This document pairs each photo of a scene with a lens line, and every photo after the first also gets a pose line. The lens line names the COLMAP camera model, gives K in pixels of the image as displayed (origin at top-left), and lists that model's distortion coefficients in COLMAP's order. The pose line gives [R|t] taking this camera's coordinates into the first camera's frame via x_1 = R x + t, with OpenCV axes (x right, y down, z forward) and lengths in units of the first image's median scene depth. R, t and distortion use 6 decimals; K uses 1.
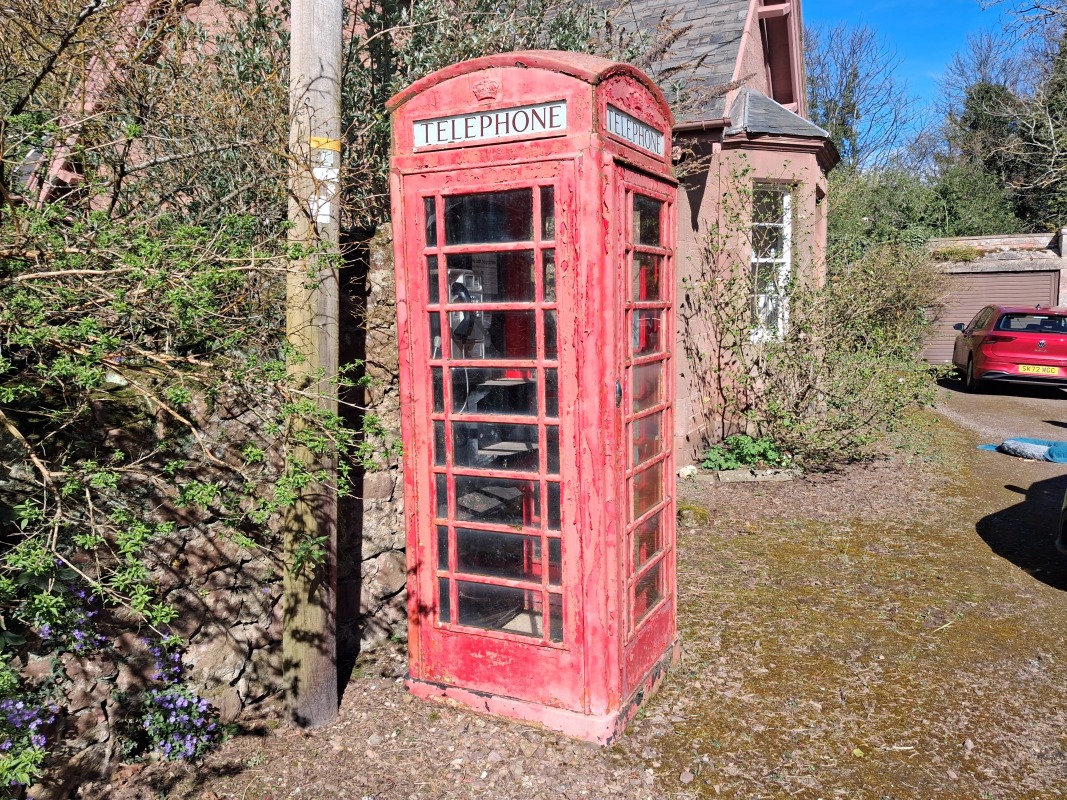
lens RADIAL K [[828.8, 0, 533.5], [0, 828.8, 400.0], [0, 0, 1]] dist [0.051645, -0.079056]
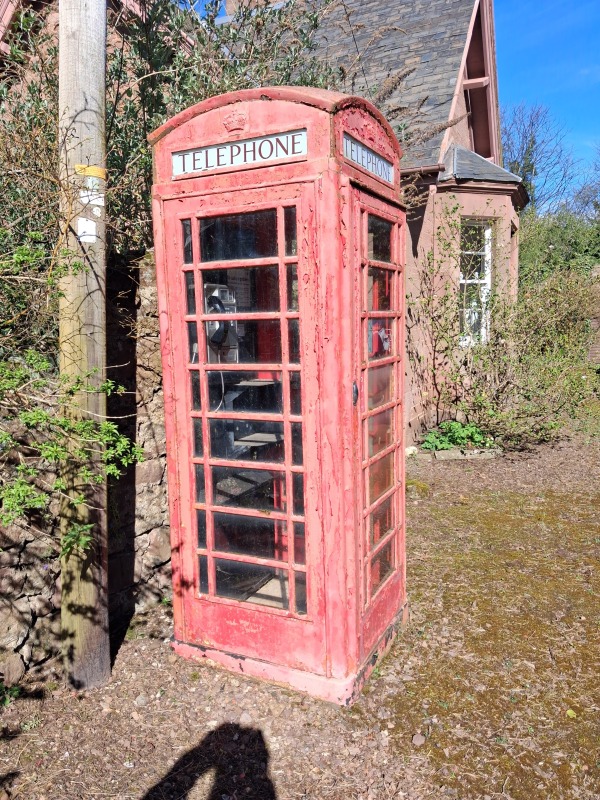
lens RADIAL K [[621.4, 0, 283.0], [0, 621.4, 402.3], [0, 0, 1]] dist [0.051645, -0.079056]
pose [[0.999929, -0.006179, -0.010163, 0.012674], [0.006350, 0.999837, 0.016907, -0.009774], [0.010057, -0.016971, 0.999805, 0.148972]]
